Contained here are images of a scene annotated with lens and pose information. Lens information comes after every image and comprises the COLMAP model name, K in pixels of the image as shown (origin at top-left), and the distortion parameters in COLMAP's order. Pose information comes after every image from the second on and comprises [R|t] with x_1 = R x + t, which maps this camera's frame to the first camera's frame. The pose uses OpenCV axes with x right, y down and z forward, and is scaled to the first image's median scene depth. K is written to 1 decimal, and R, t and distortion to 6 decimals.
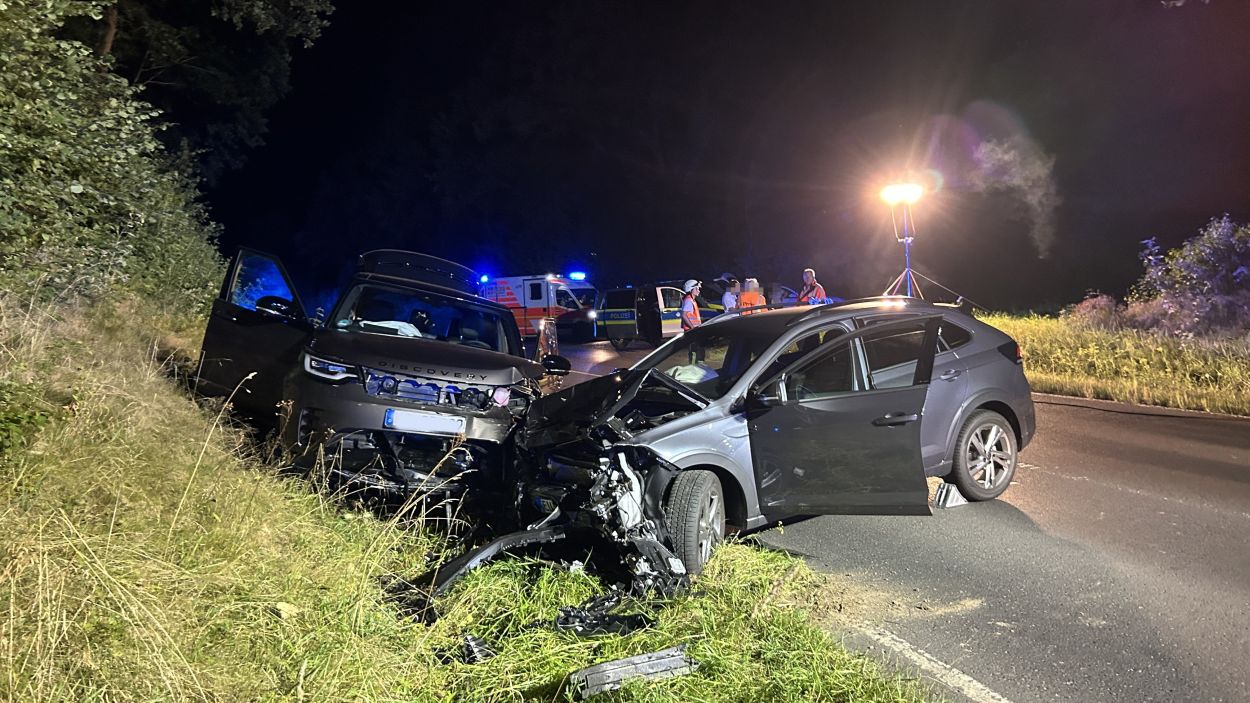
lens RADIAL K [[937.8, 0, 625.0], [0, 937.8, 351.5], [0, 0, 1]] dist [0.111215, -0.182126]
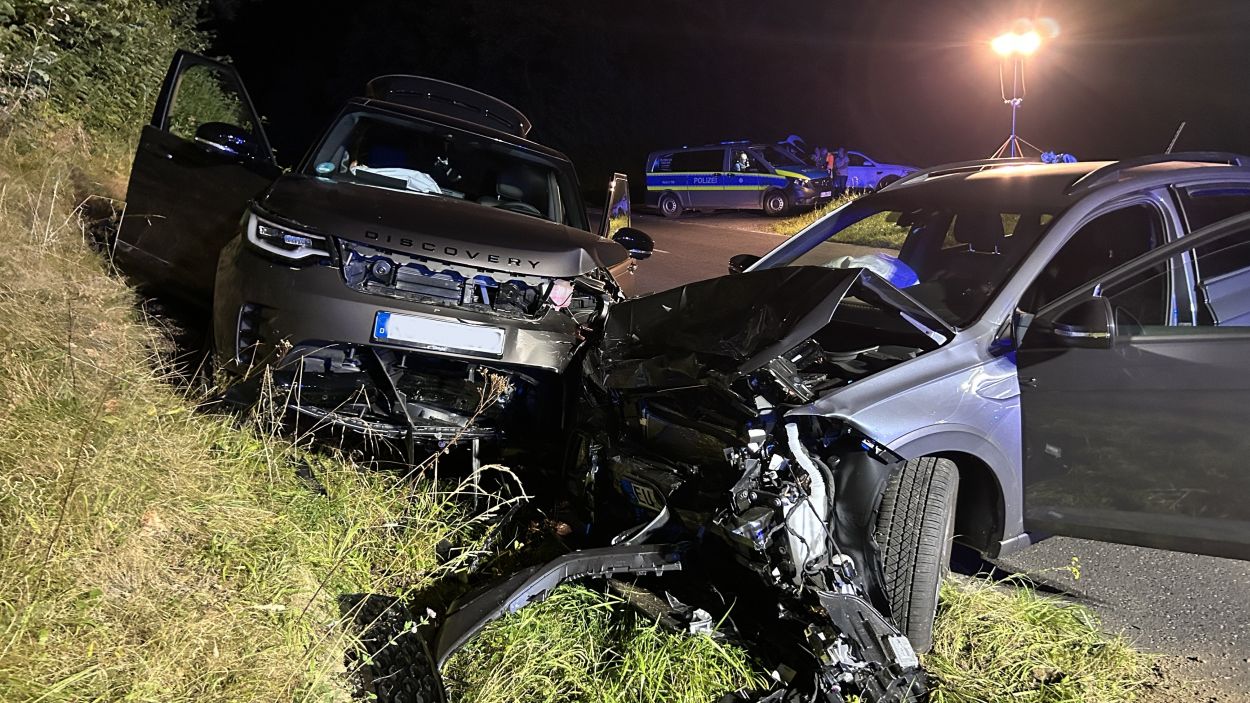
lens RADIAL K [[937.8, 0, 625.0], [0, 937.8, 351.5], [0, 0, 1]] dist [0.111215, -0.182126]
pose [[0.998572, 0.042012, -0.033014, -0.070897], [-0.036983, 0.989400, 0.140428, -0.004697], [0.038563, -0.139006, 0.989540, 0.396761]]
